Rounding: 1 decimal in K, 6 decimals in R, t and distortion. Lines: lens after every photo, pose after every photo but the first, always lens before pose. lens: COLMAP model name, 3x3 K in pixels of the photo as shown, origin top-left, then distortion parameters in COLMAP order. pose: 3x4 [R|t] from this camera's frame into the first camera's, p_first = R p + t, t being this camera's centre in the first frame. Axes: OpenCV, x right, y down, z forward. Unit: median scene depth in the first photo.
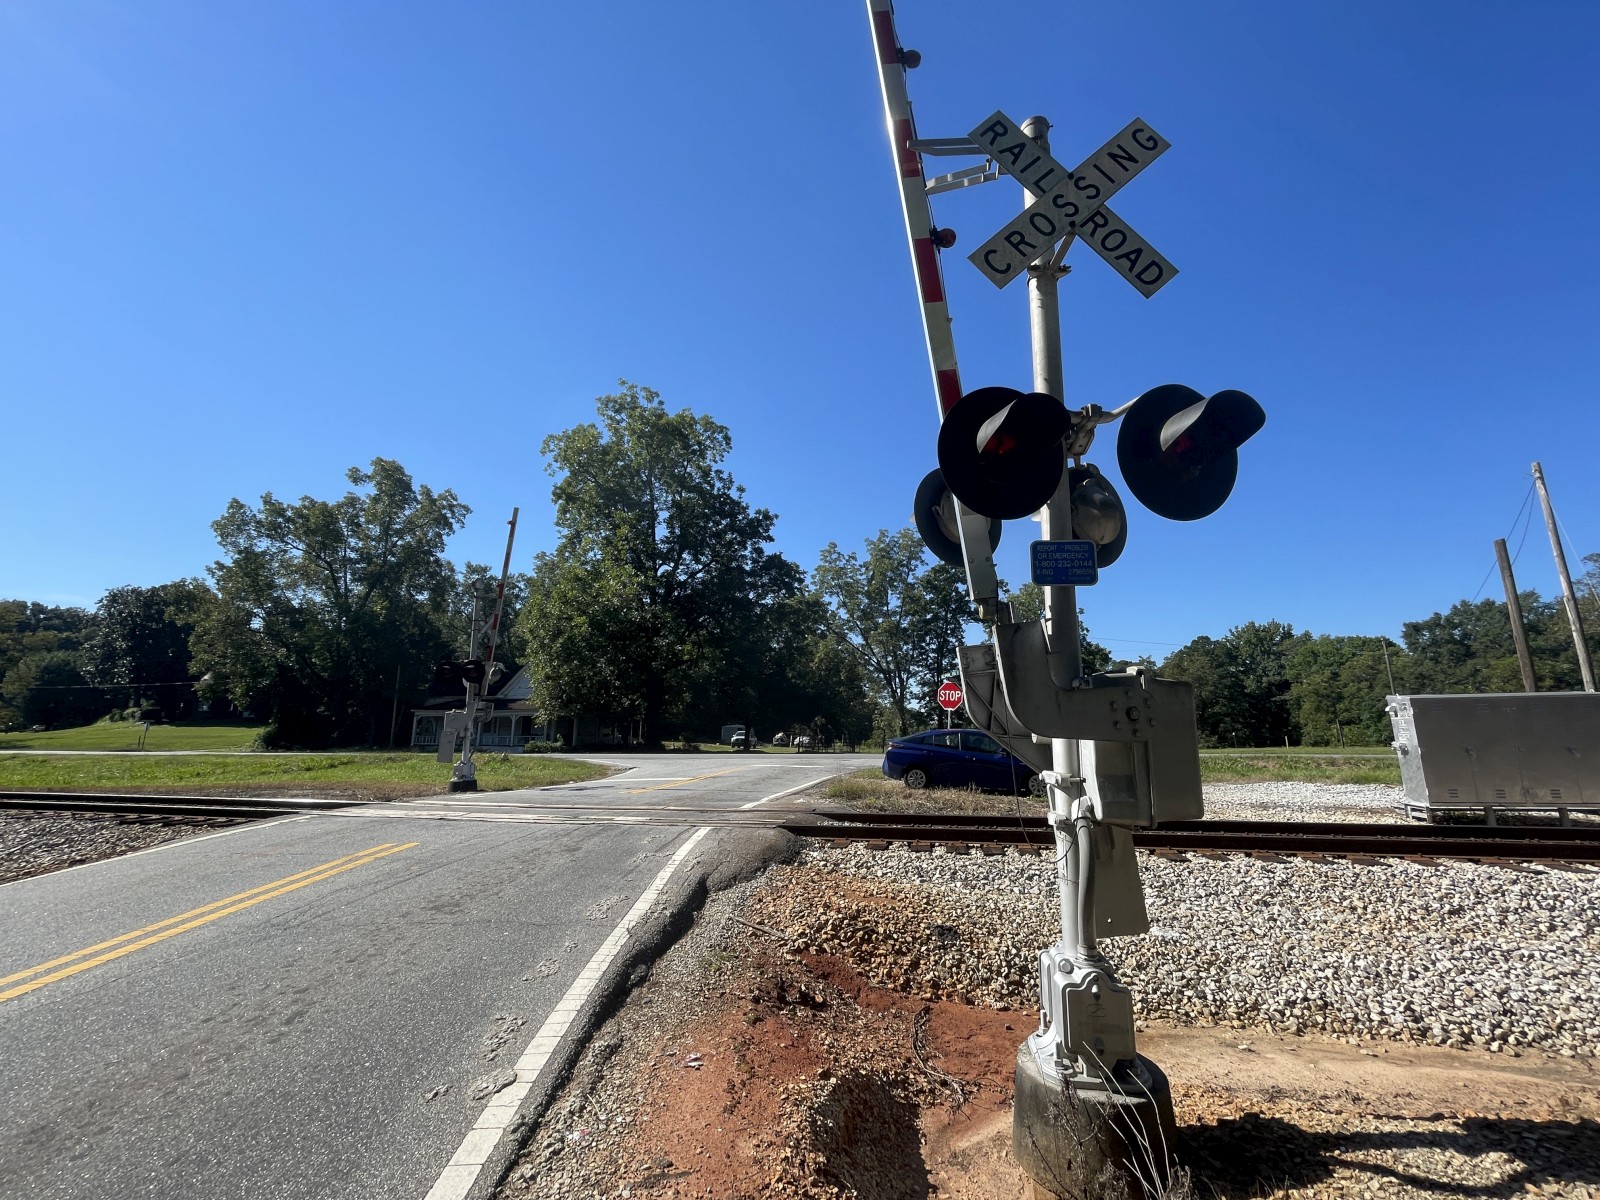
lens RADIAL K [[649.6, 0, 805.4], [0, 649.6, 589.9], [0, 0, 1]] dist [-0.005139, -0.000366]
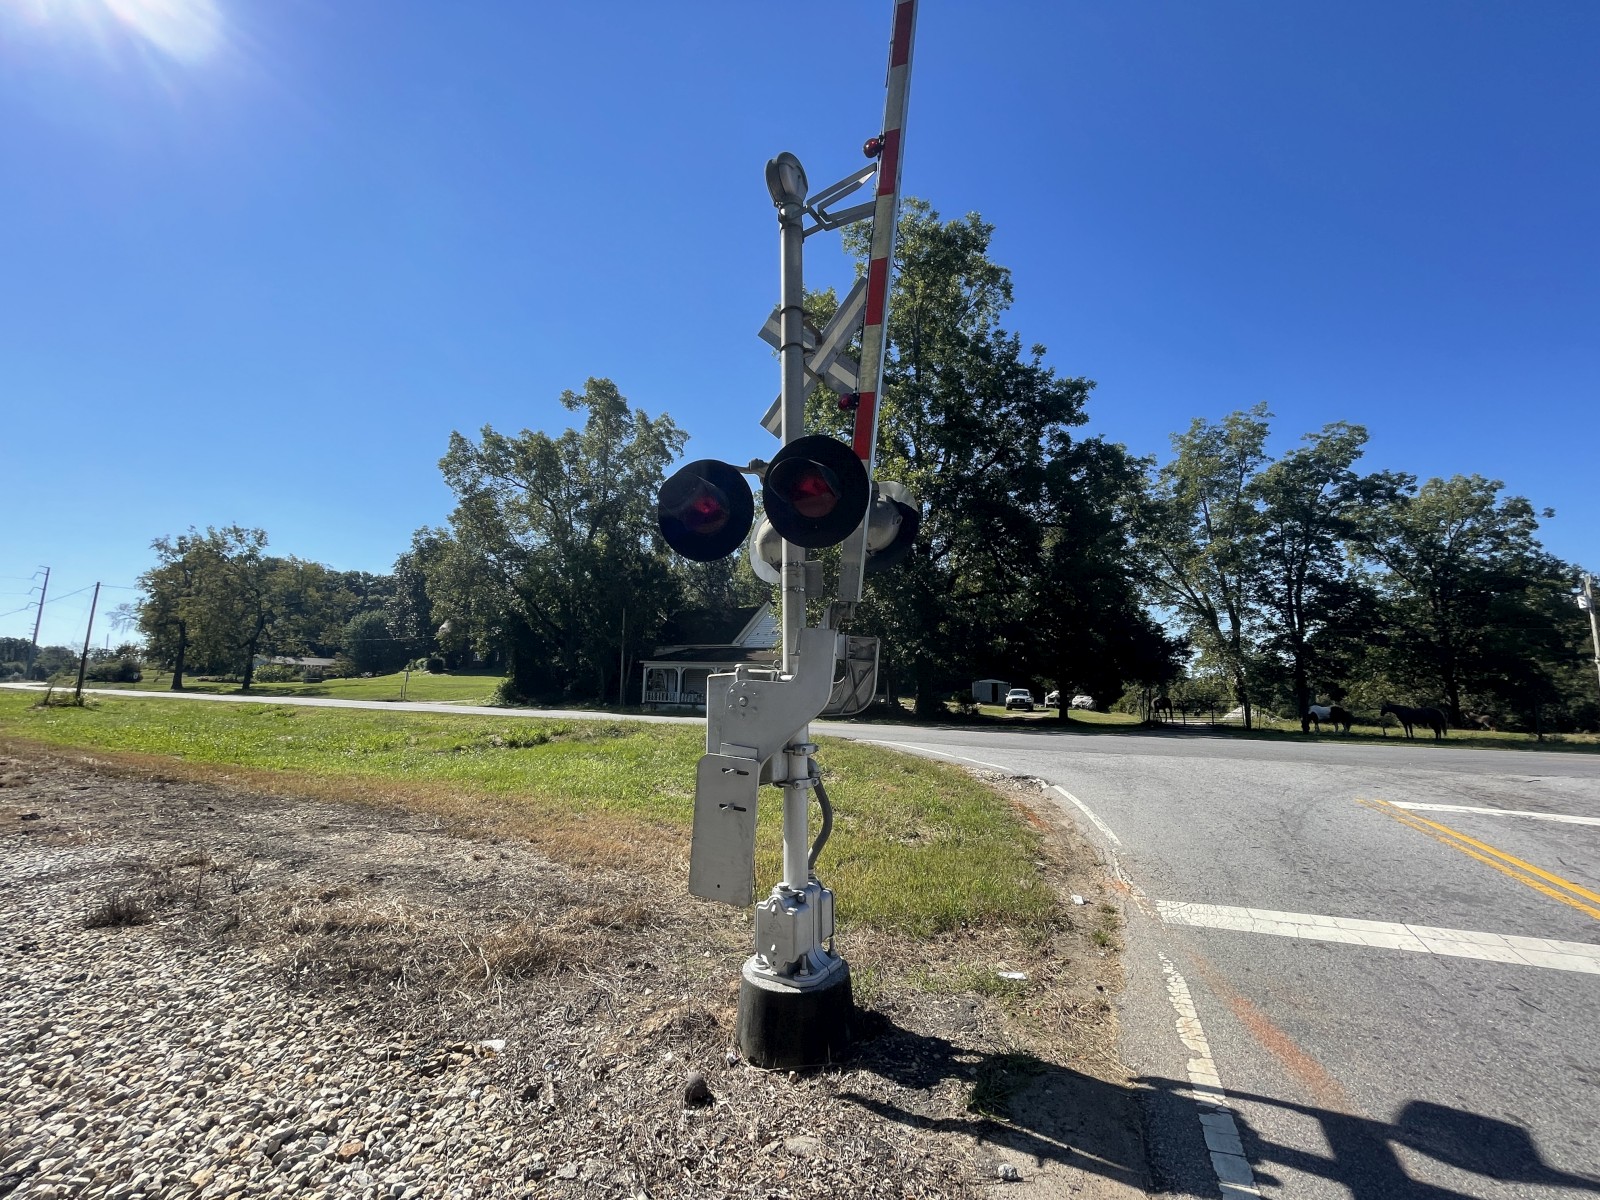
lens RADIAL K [[649.6, 0, 805.4], [0, 649.6, 589.9], [0, 0, 1]] dist [-0.005139, -0.000366]
pose [[0.954643, -0.028631, -0.296374, -1.708301], [0.050258, 0.996579, 0.065612, 0.544505], [0.293481, -0.077531, 0.952816, 2.994375]]
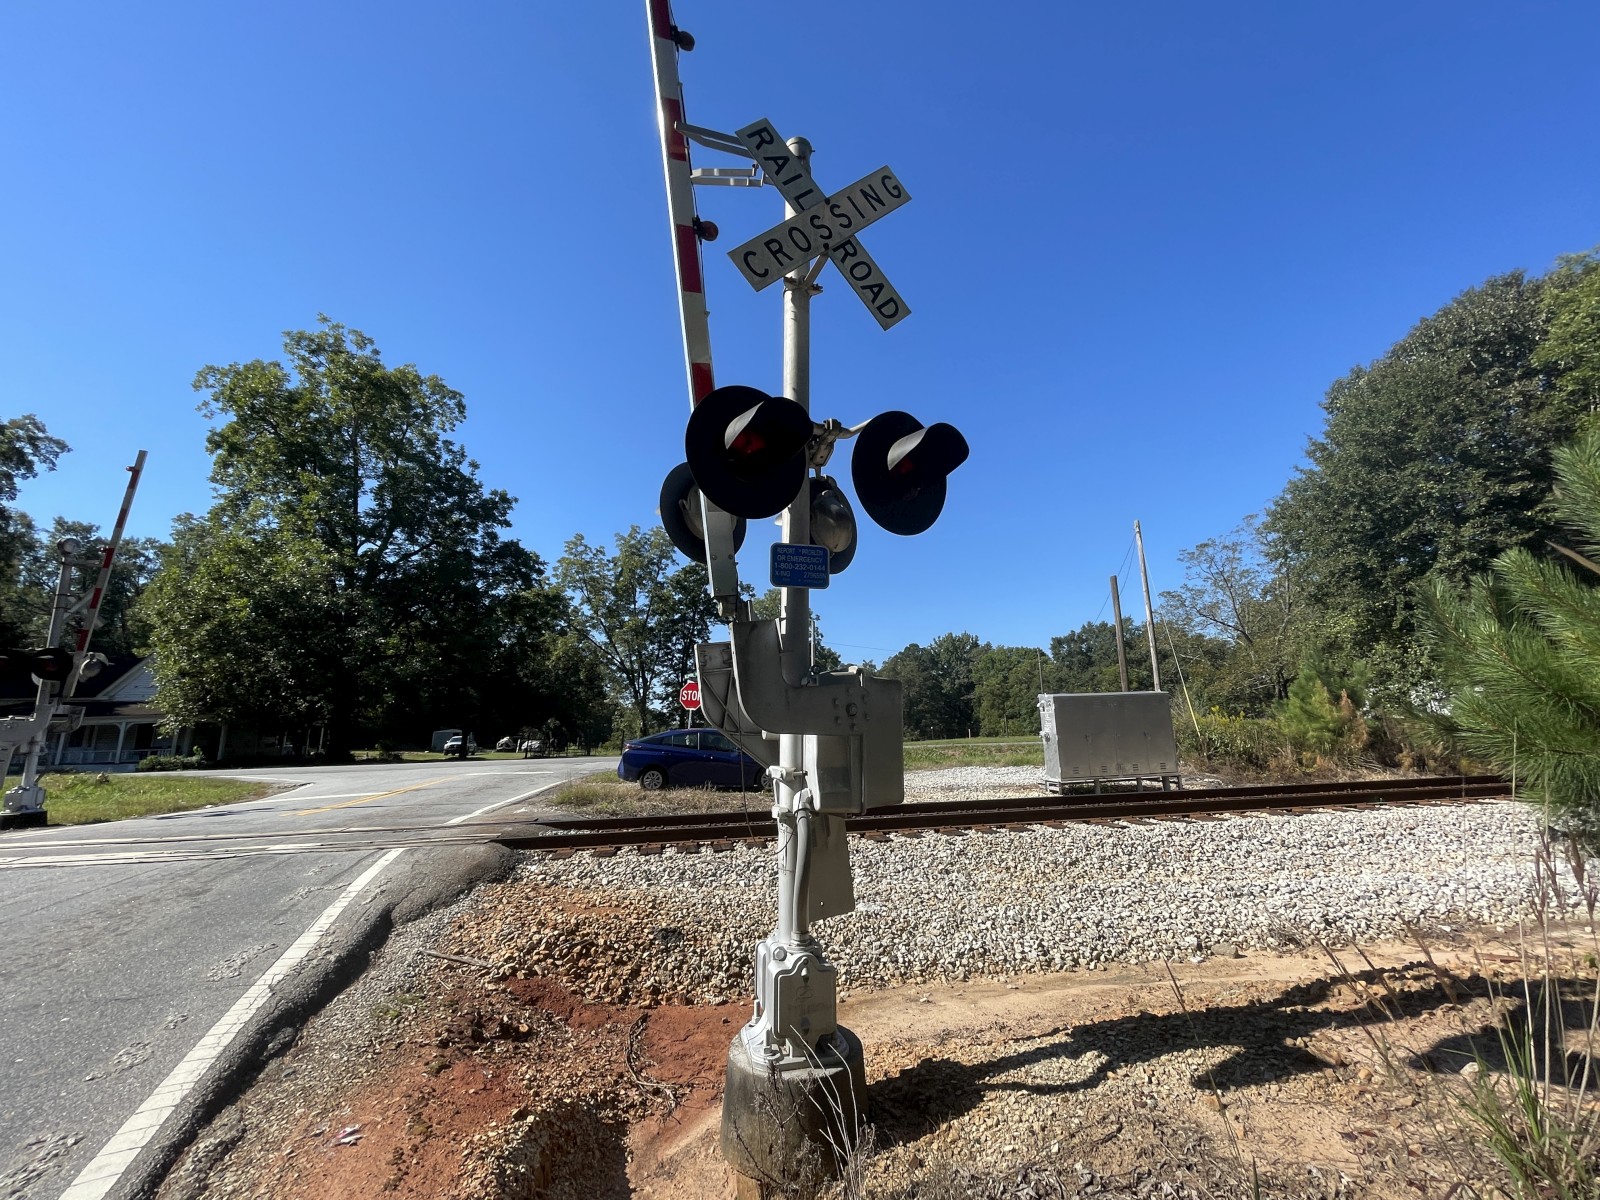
lens RADIAL K [[649.6, 0, 805.4], [0, 649.6, 589.9], [0, 0, 1]] dist [-0.005139, -0.000366]
pose [[0.926614, 0.056862, 0.371691, 0.011892], [-0.056707, 0.998326, -0.011357, 0.005195], [-0.371714, -0.010554, 0.928287, 0.015202]]
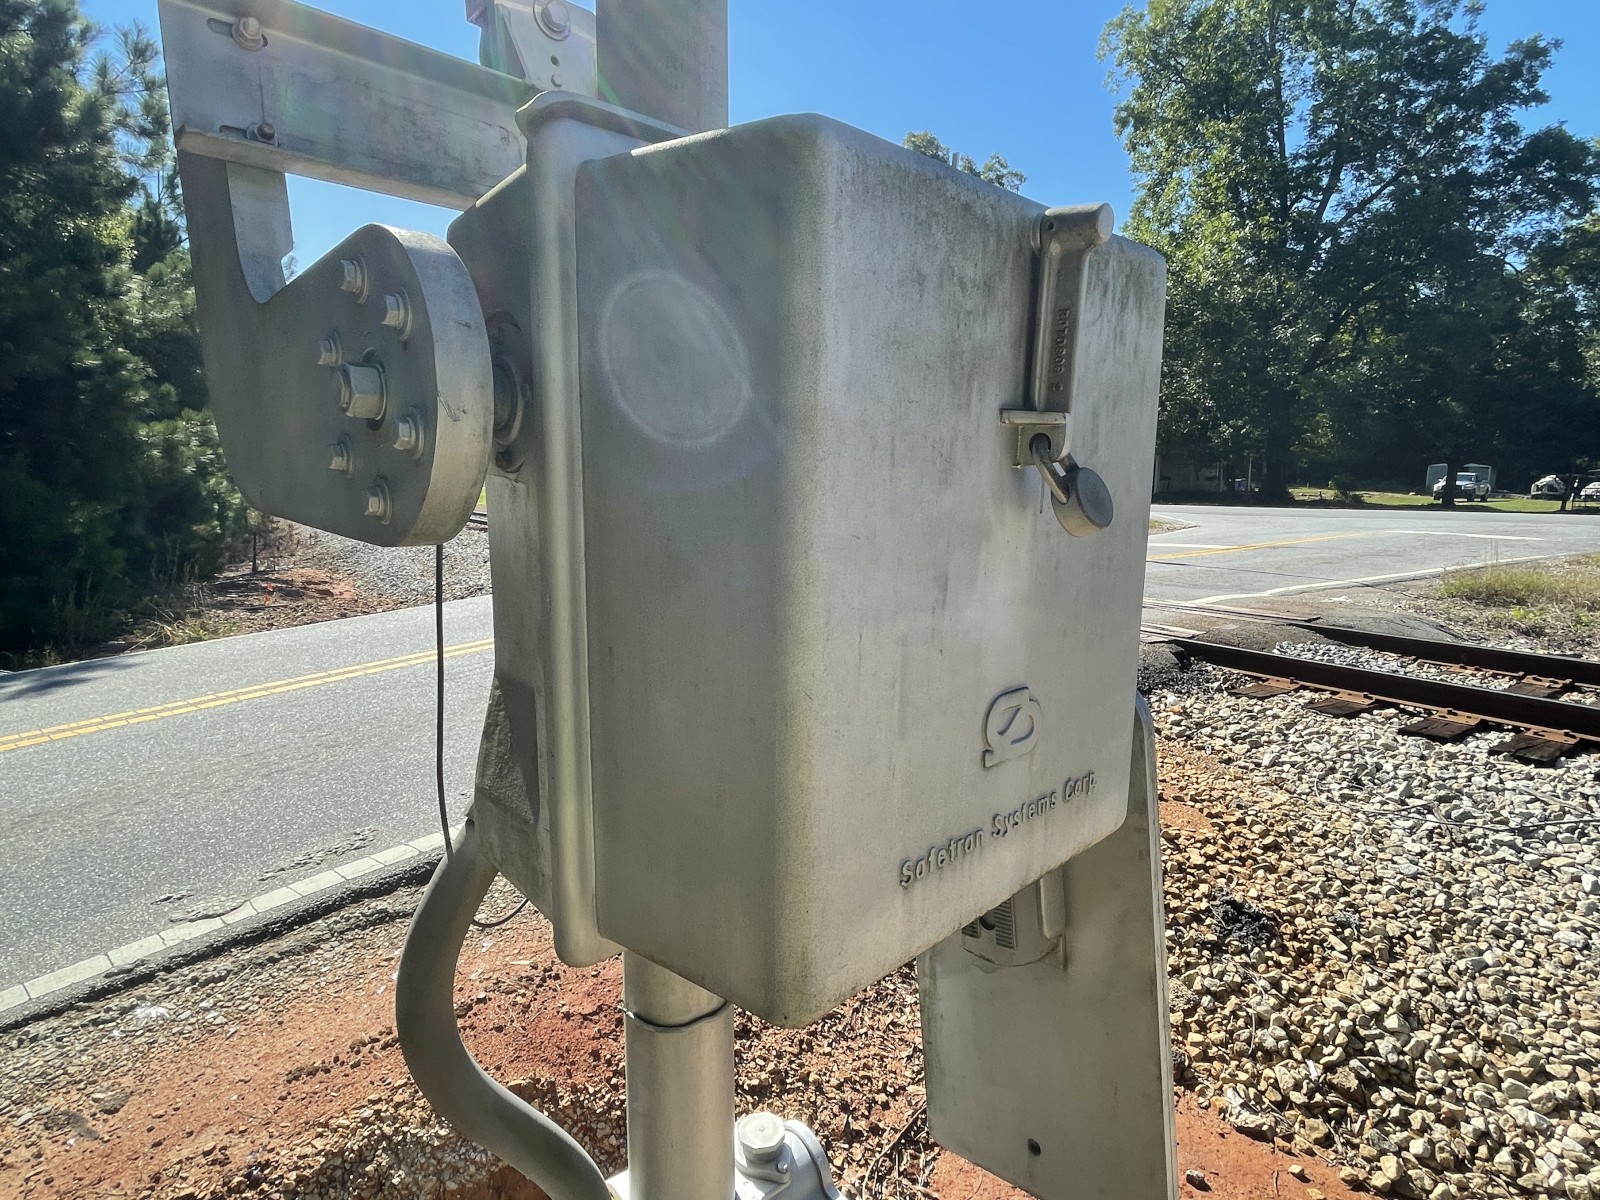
lens RADIAL K [[866.4, 0, 795.8], [0, 866.4, 593.5], [0, 0, 1]] dist [-0.001859, -0.000512]
pose [[0.717434, 0.093974, -0.690259, 0.406589], [0.150114, 0.946726, 0.284914, 0.102038], [0.680260, -0.308024, 0.665106, 0.484239]]
